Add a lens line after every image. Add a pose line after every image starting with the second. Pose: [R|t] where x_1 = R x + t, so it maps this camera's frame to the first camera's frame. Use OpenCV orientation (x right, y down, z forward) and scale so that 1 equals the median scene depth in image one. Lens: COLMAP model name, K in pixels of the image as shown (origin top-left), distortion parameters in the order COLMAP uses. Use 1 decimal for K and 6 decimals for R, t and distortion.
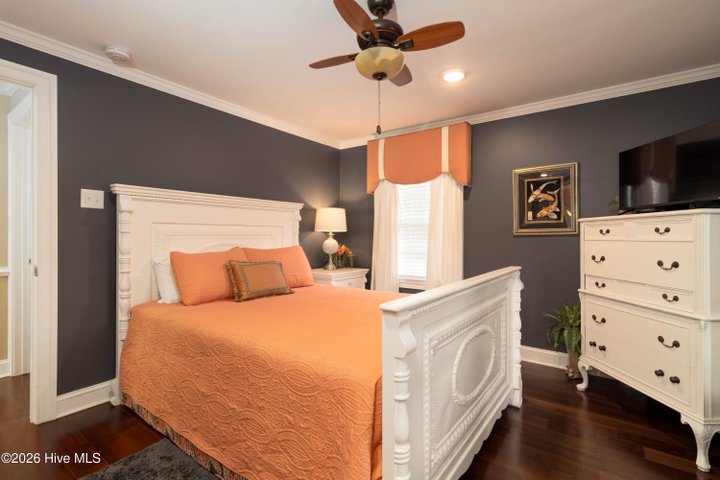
lens RADIAL K [[338.7, 0, 361.5], [0, 338.7, 236.0], [0, 0, 1]] dist [0.001458, 0.000180]
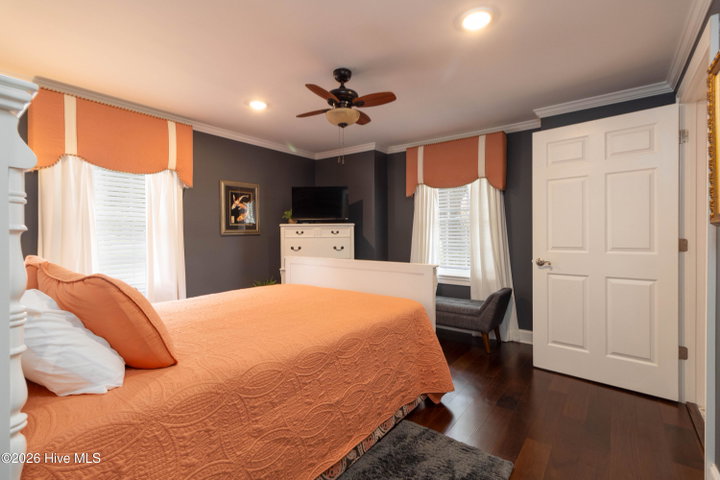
lens RADIAL K [[338.7, 0, 361.5], [0, 338.7, 236.0], [0, 0, 1]] dist [0.001458, 0.000180]
pose [[0.018289, -0.007071, 0.999808, -0.773133], [0.006222, 0.999956, 0.006958, -0.004178], [-0.999813, 0.006094, 0.018332, 0.499469]]
